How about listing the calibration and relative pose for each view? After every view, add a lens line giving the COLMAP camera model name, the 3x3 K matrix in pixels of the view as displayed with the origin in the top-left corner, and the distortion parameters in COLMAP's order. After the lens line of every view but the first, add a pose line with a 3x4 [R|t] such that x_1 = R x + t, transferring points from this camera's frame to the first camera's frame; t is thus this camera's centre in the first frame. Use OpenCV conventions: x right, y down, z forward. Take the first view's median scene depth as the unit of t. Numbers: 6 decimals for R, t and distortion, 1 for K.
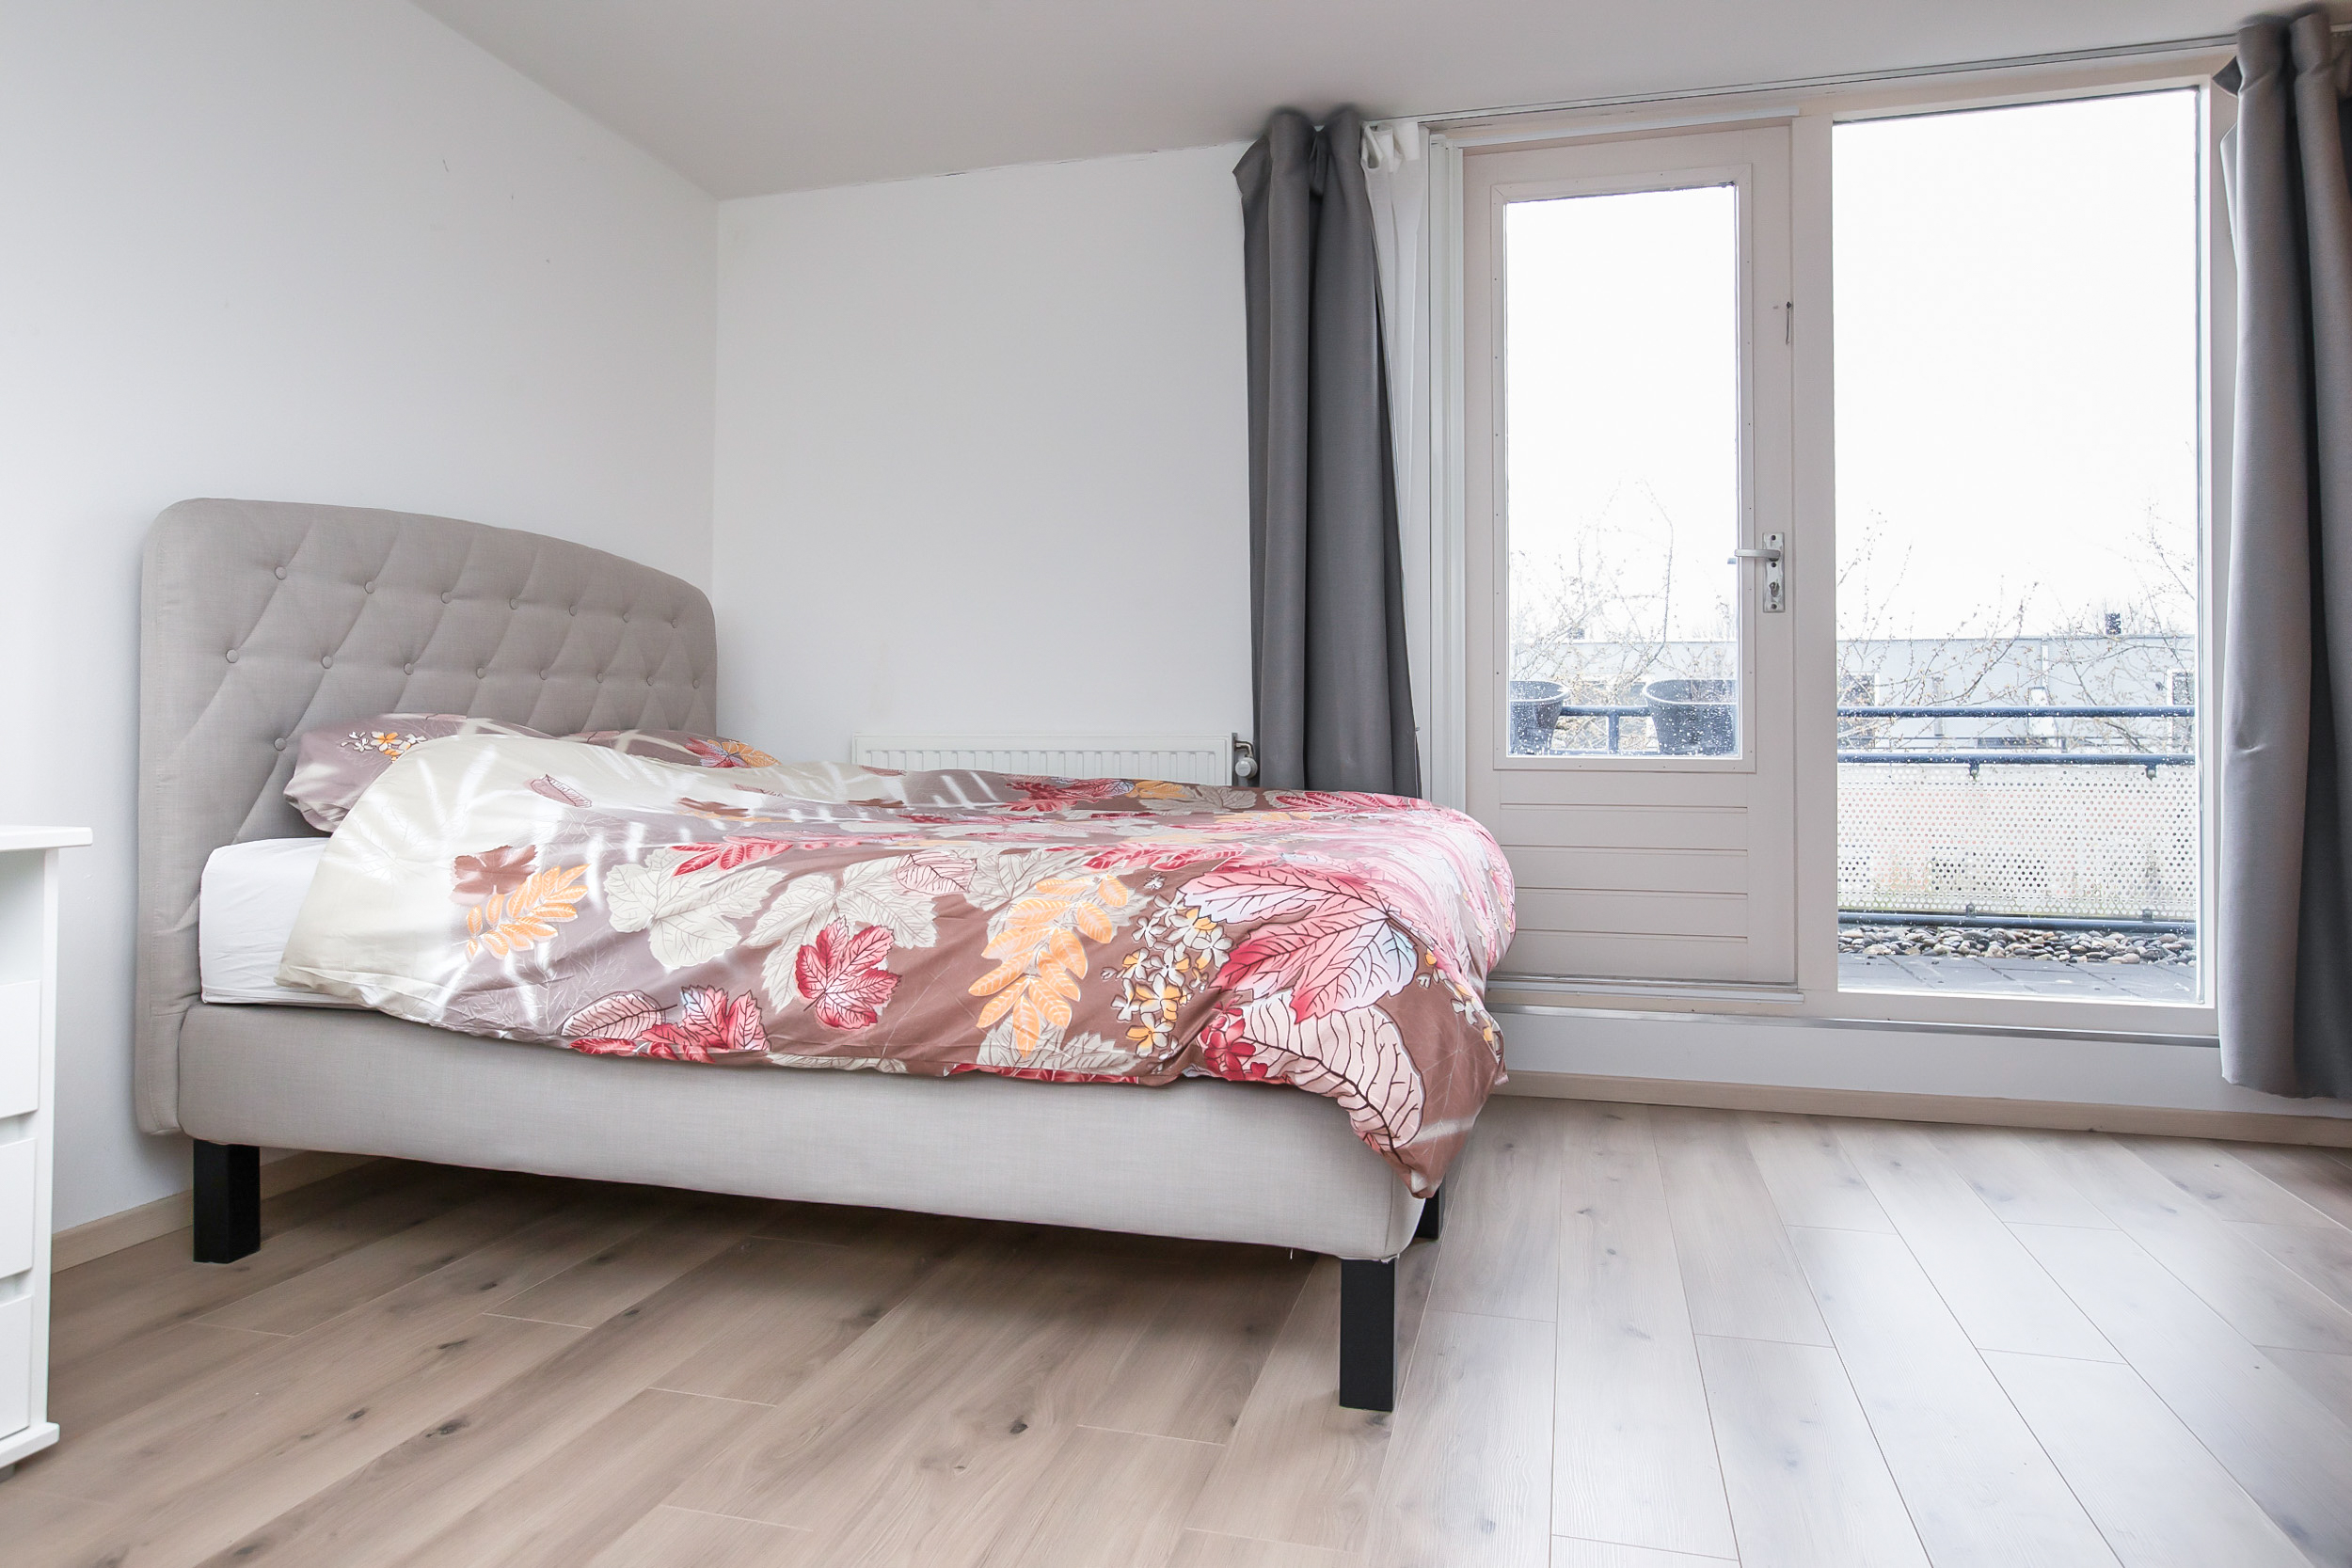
lens RADIAL K [[1489.2, 0, 1161.5], [0, 1489.2, 727.8], [0, 0, 1]] dist [-0.037294, 0.040013]
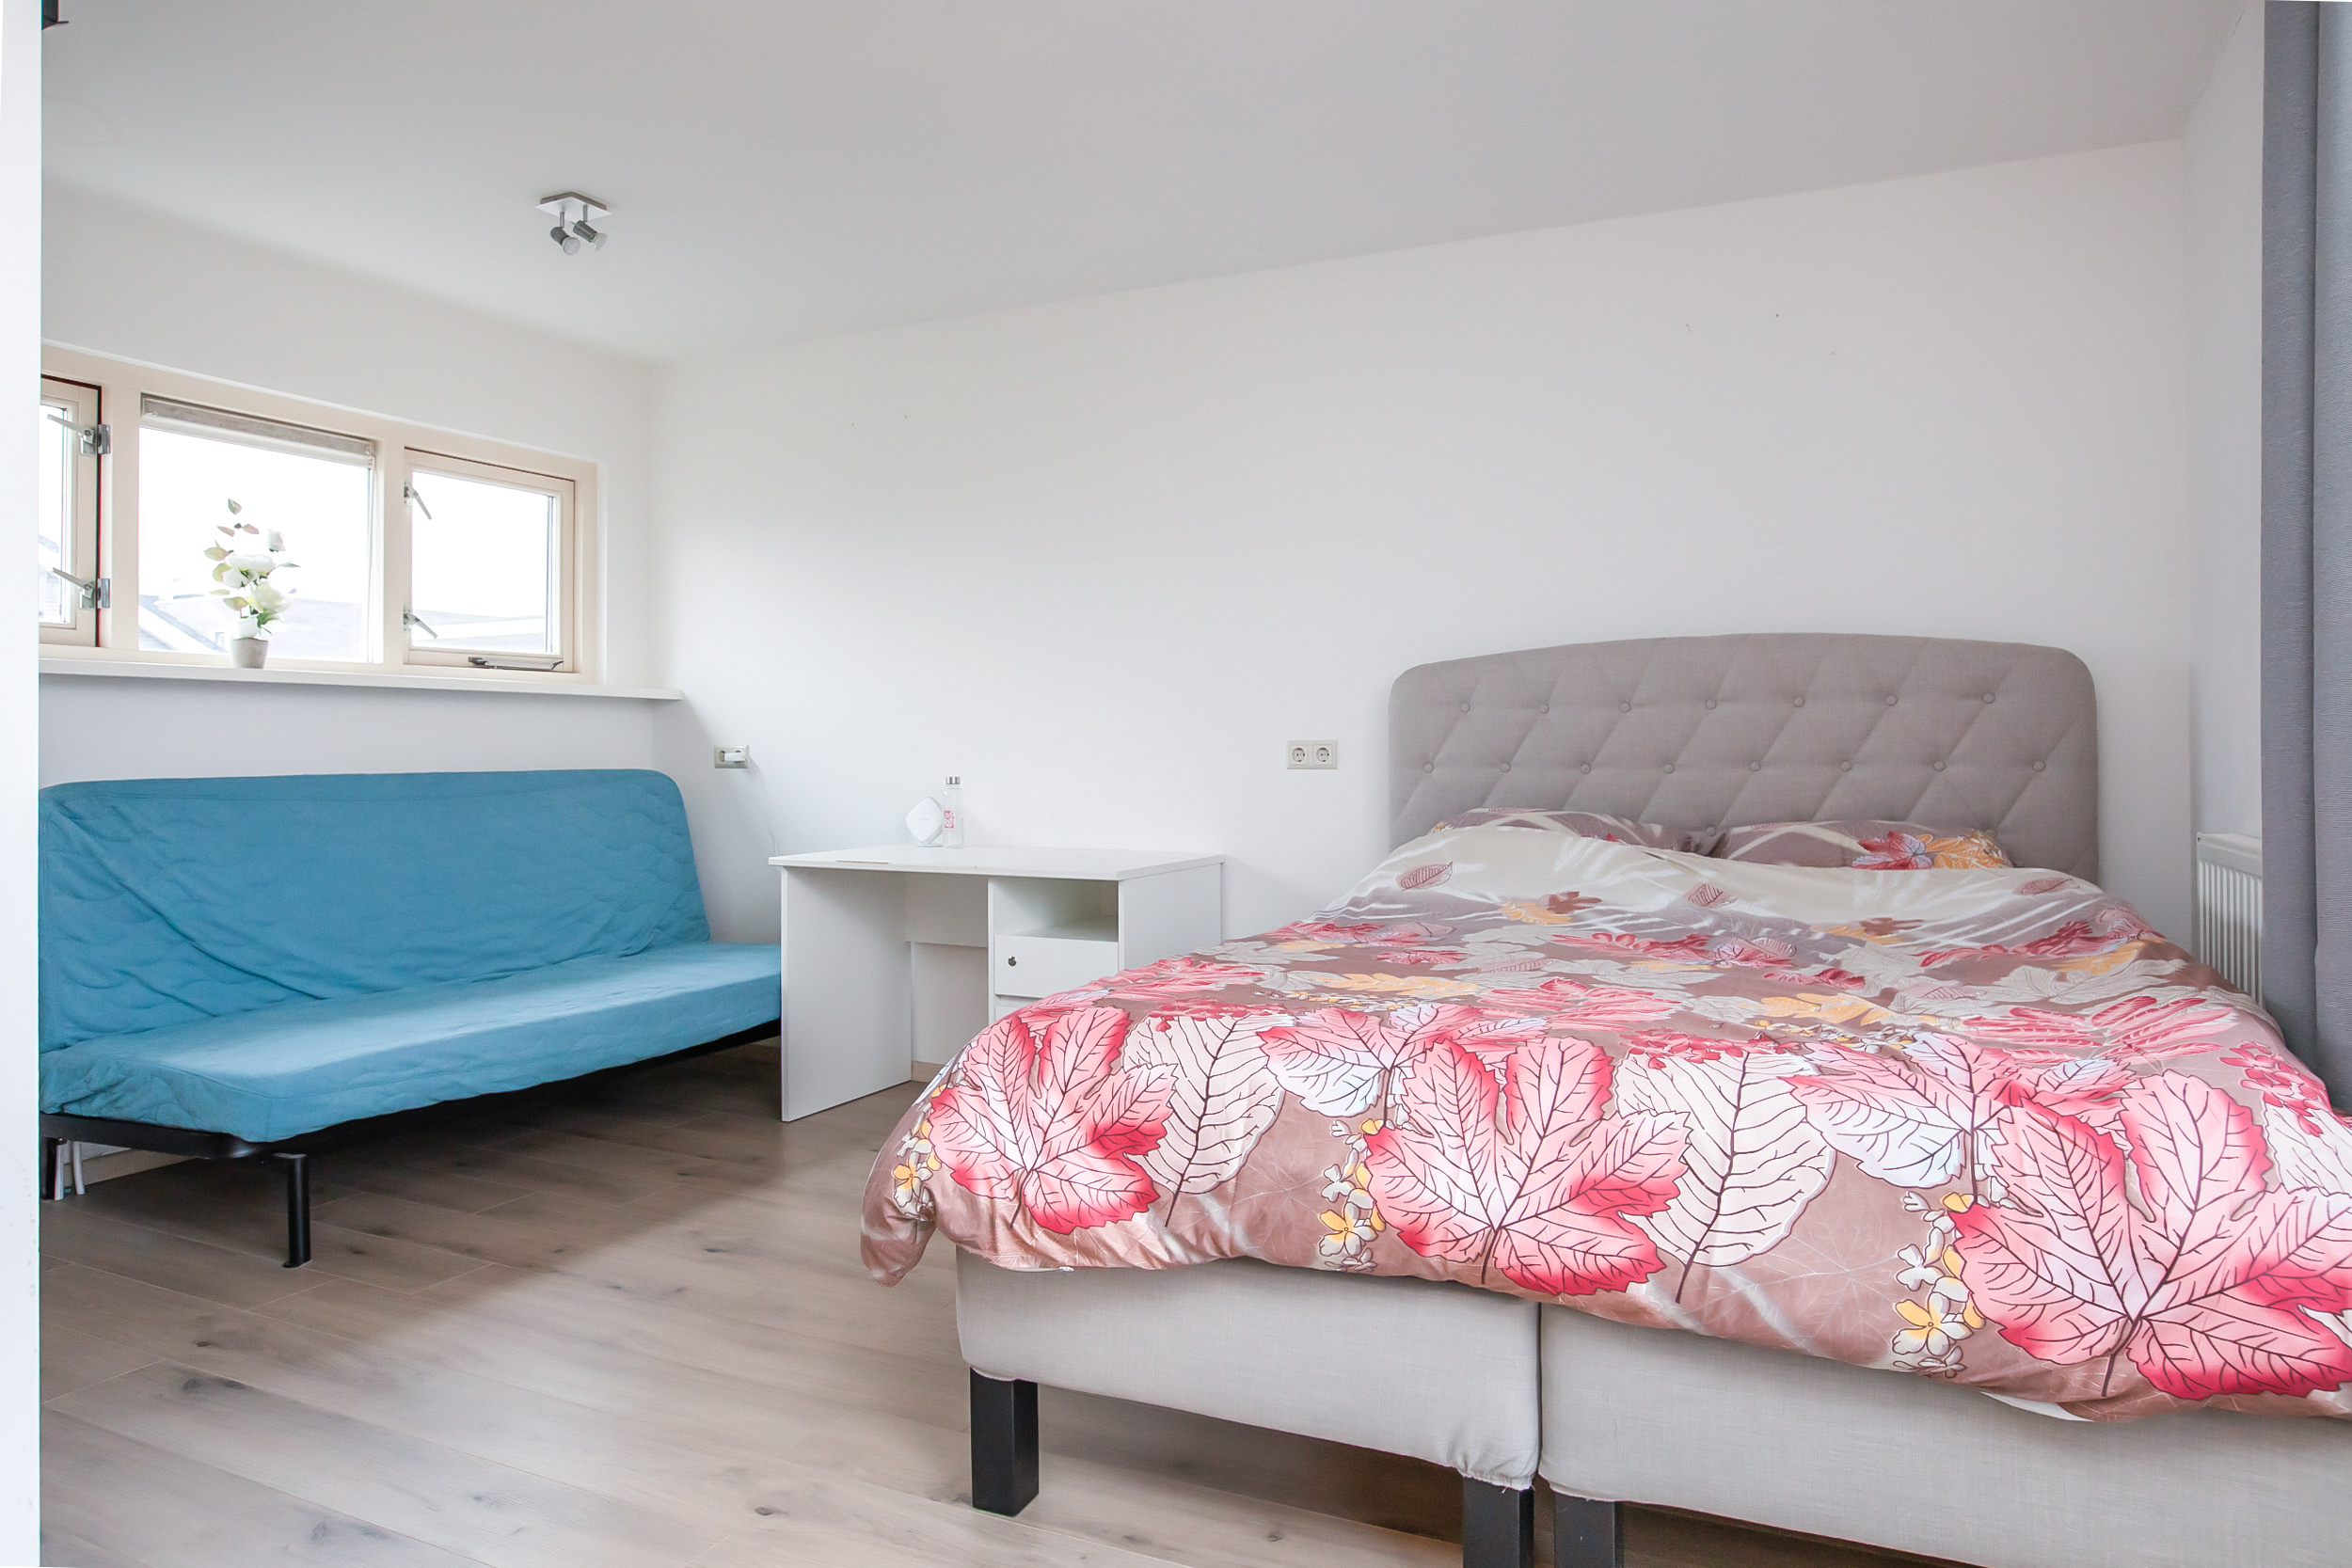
lens RADIAL K [[1409.8, 0, 1176.3], [0, 1409.8, 740.2], [0, 0, 1]] dist [-0.053998, 0.038827]
pose [[-0.183981, -0.012661, -0.982848, 1.002638], [0.012132, 0.999812, -0.015151, -0.070163], [0.982855, -0.014711, -0.183793, 1.210420]]
